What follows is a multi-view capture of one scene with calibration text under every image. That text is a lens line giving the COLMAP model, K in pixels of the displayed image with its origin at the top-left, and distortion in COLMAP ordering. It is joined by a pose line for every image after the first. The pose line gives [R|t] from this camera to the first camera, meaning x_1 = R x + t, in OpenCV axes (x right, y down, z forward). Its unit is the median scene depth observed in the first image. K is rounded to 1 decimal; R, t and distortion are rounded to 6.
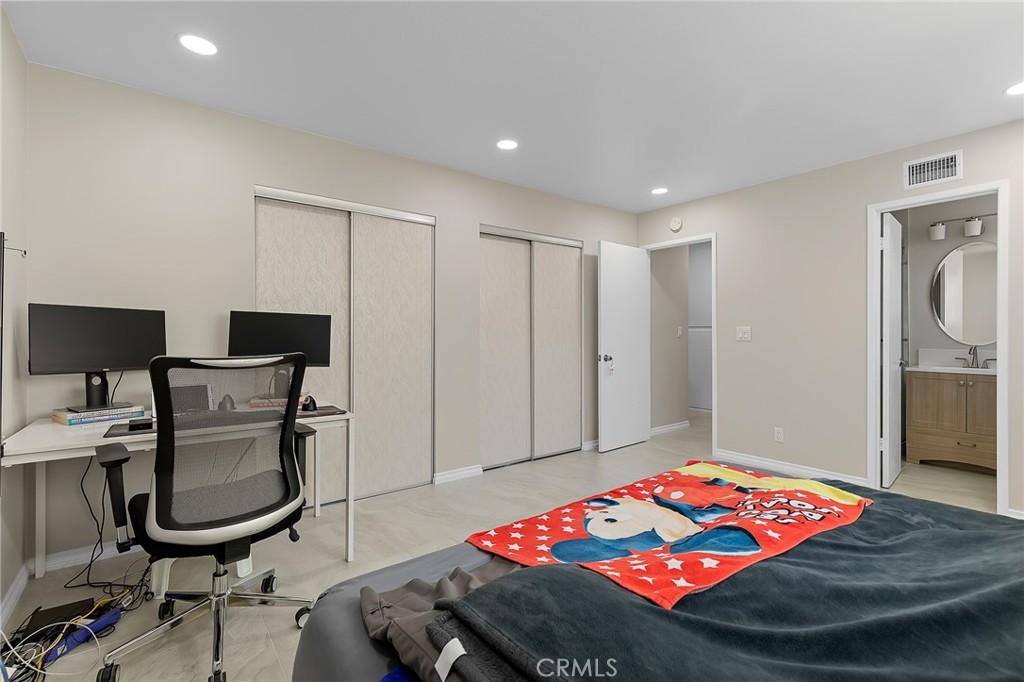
lens RADIAL K [[461.1, 0, 511.3], [0, 461.1, 339.7], [0, 0, 1]] dist [0.001060, 0.000042]
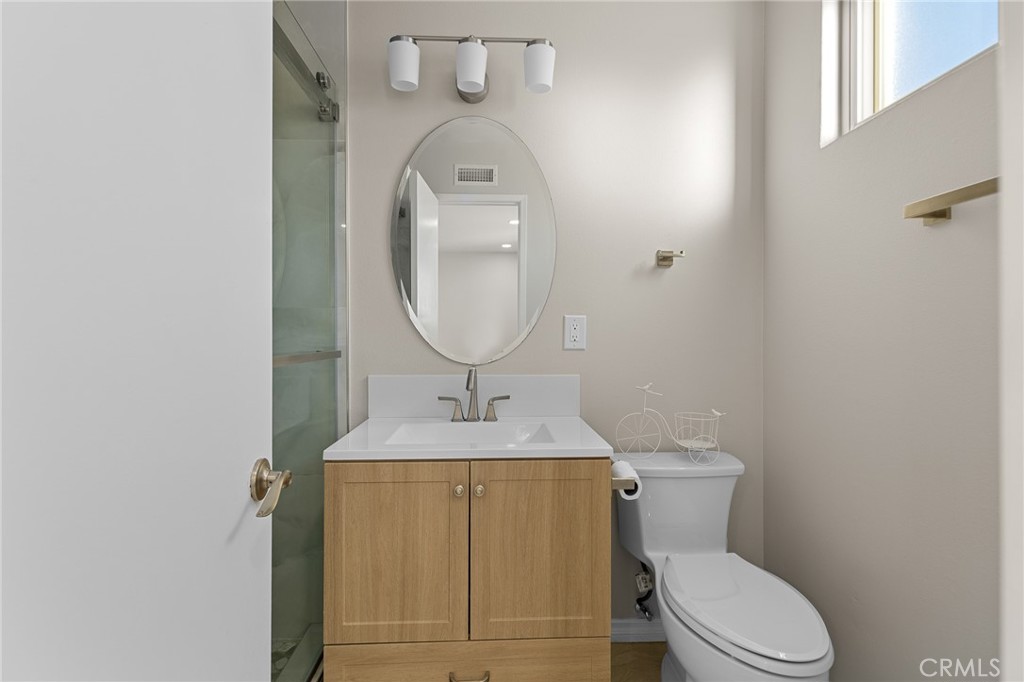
lens RADIAL K [[461.1, 0, 512.0], [0, 461.1, 342.5], [0, 0, 1]] dist [0.001060, 0.000042]
pose [[0.573432, -0.002412, 0.819250, 0.696989], [0.000657, 0.999997, 0.002485, -0.009038], [-0.819253, -0.000887, 0.573431, 0.746264]]
